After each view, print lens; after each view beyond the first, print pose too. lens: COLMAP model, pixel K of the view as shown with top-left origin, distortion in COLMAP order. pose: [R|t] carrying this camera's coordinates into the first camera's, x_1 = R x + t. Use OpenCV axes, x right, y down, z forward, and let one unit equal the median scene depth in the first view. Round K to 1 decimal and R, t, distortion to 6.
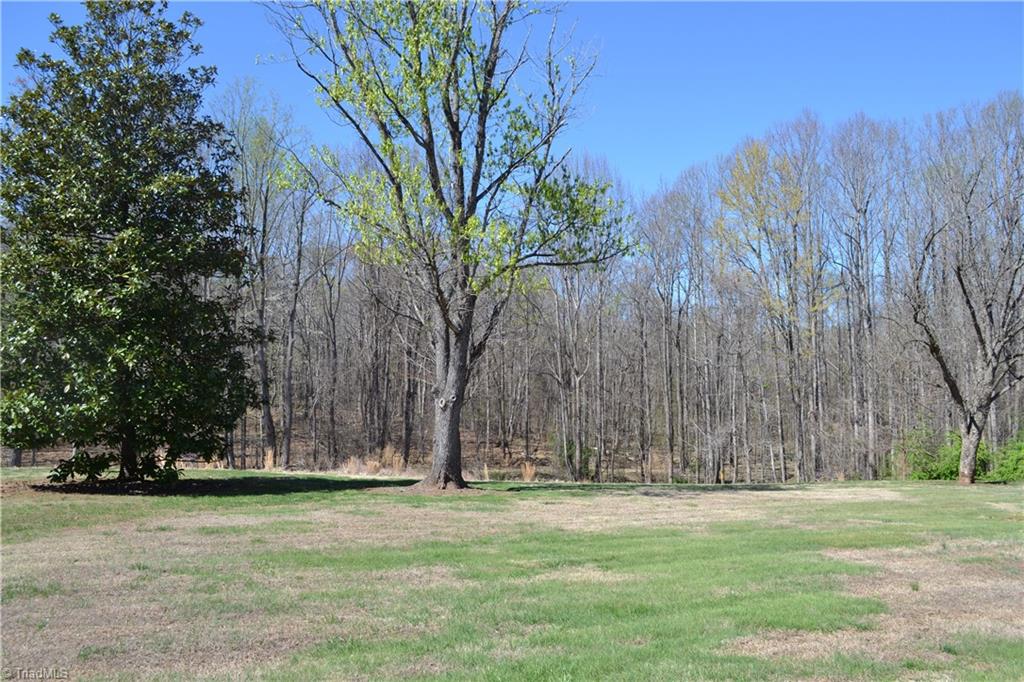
lens RADIAL K [[823.3, 0, 493.7], [0, 823.3, 341.4], [0, 0, 1]] dist [-0.086202, 0.014290]
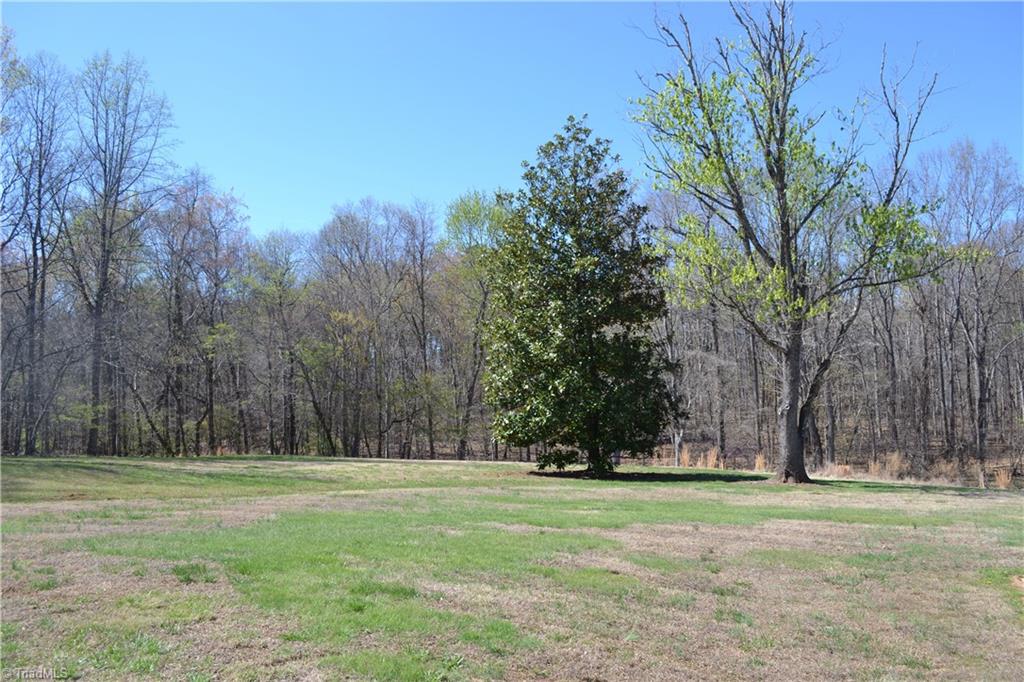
lens RADIAL K [[823.3, 0, 493.7], [0, 823.3, 341.4], [0, 0, 1]] dist [-0.086202, 0.014290]
pose [[0.693833, -0.079435, -0.715742, 0.514074], [0.063466, 0.996775, -0.049102, 0.003891], [0.717334, -0.011356, 0.696637, -0.140526]]
